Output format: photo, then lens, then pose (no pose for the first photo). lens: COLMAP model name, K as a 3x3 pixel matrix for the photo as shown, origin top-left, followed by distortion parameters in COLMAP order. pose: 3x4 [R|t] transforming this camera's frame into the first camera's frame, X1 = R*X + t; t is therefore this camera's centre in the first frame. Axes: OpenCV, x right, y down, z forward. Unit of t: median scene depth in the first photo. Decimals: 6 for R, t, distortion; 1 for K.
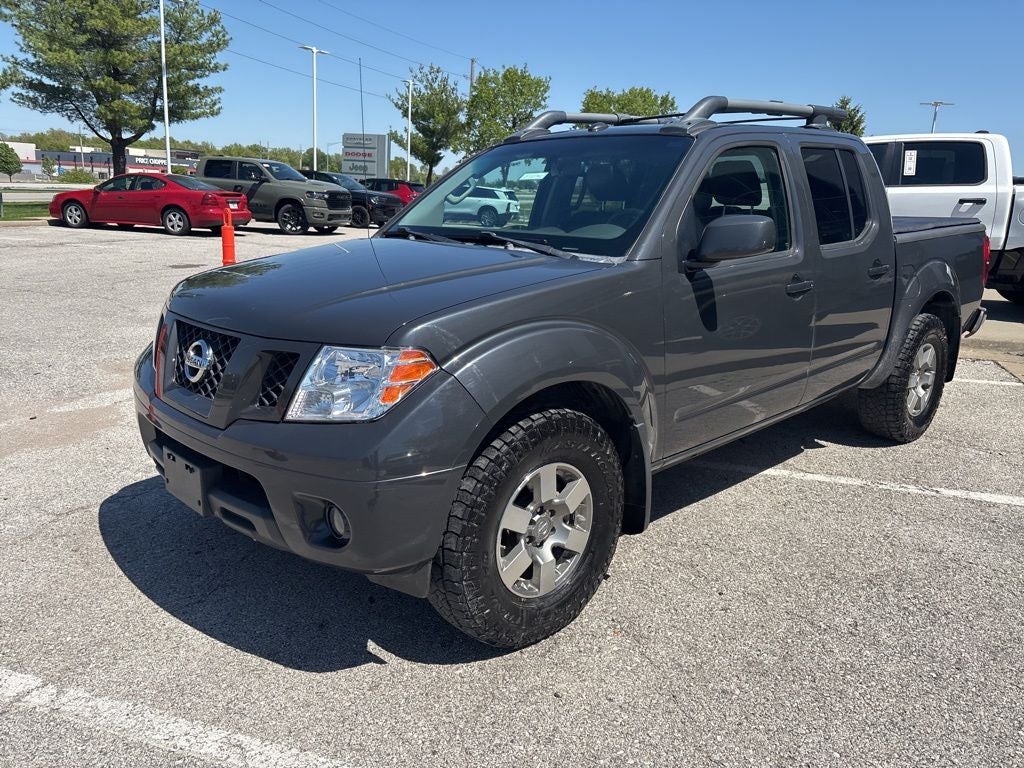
lens RADIAL K [[776.5, 0, 508.2], [0, 776.5, 375.6], [0, 0, 1]] dist [0.047171, -0.056065]
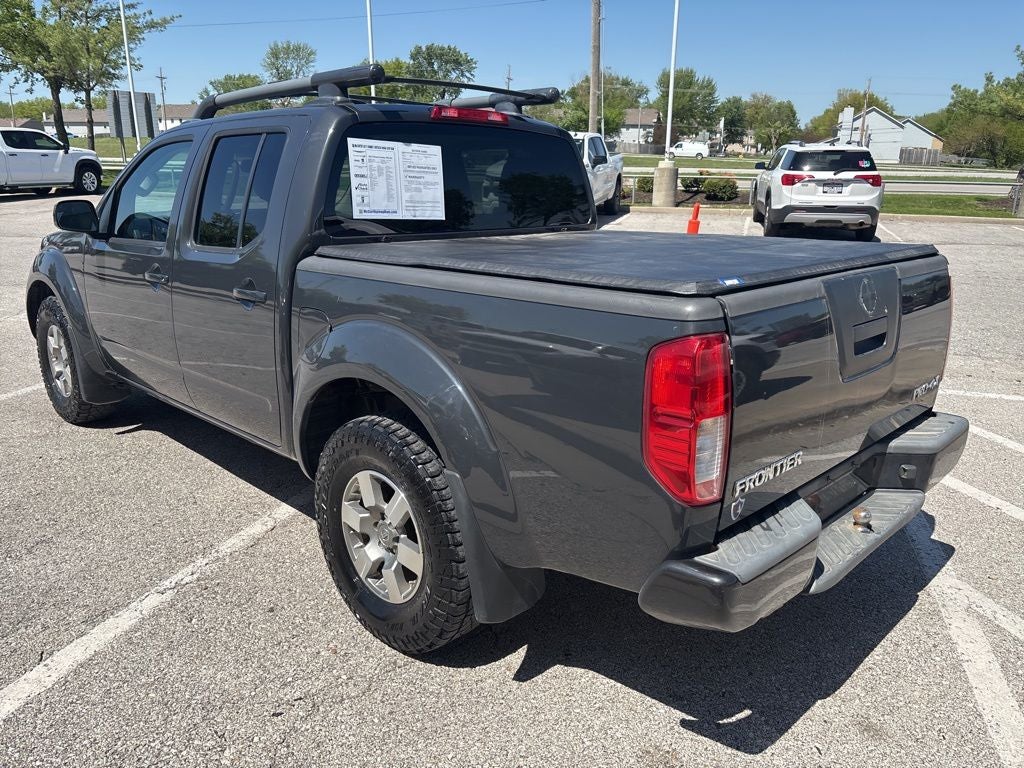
lens RADIAL K [[776.5, 0, 517.5], [0, 776.5, 377.0], [0, 0, 1]] dist [0.047171, -0.056065]
pose [[0.034222, 0.243385, -0.969326, 1.126082], [-0.241720, 0.943114, 0.228270, -0.269543], [0.969742, 0.226494, 0.091107, 1.112351]]
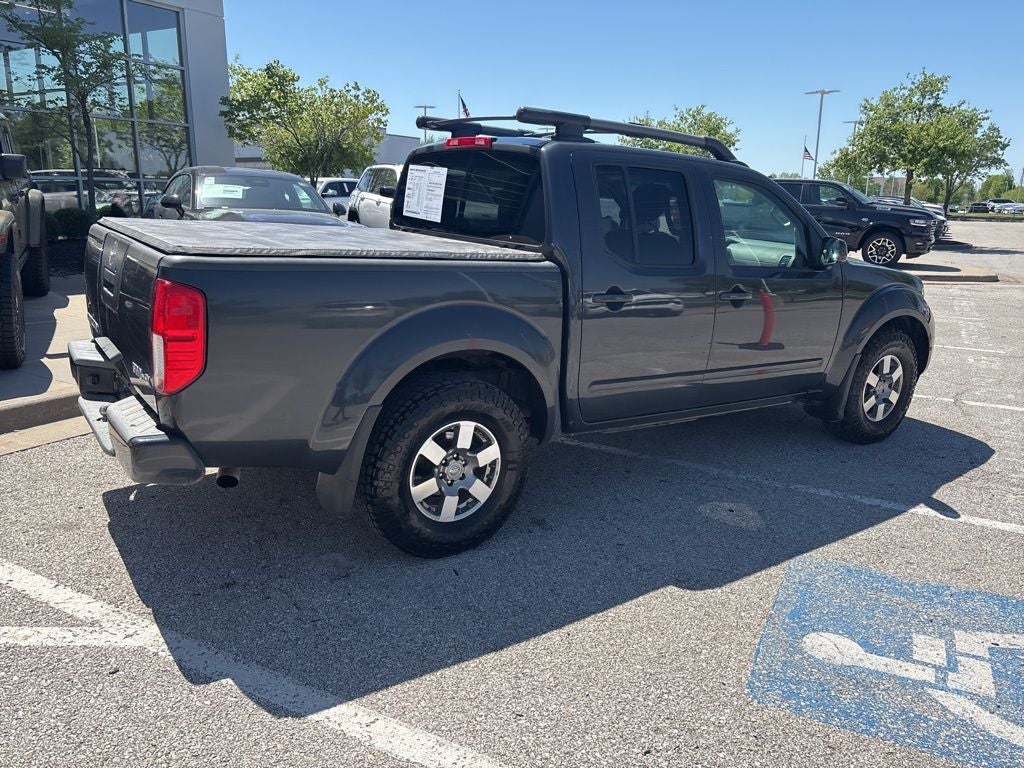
lens RADIAL K [[776.5, 0, 508.1], [0, 776.5, 377.7], [0, 0, 1]] dist [0.047171, -0.056065]
pose [[-0.985759, -0.093760, 0.139604, 0.142622], [-0.021102, 0.892554, 0.450447, -0.492241], [-0.166838, 0.441086, -0.881821, 2.007905]]
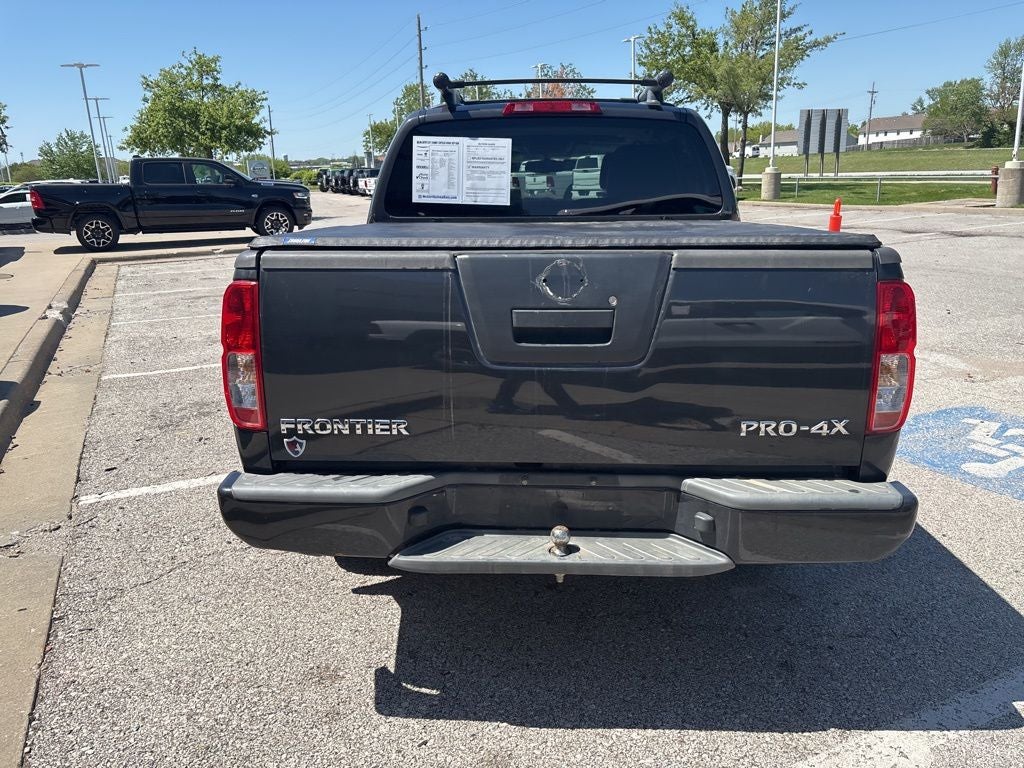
lens RADIAL K [[776.5, 0, 507.3], [0, 776.5, 377.4], [0, 0, 1]] dist [0.047171, -0.056065]
pose [[-0.718720, 0.161701, -0.676236, 0.954268], [-0.158552, 0.908842, 0.385834, -0.373608], [0.676981, 0.384525, -0.627565, 1.649850]]
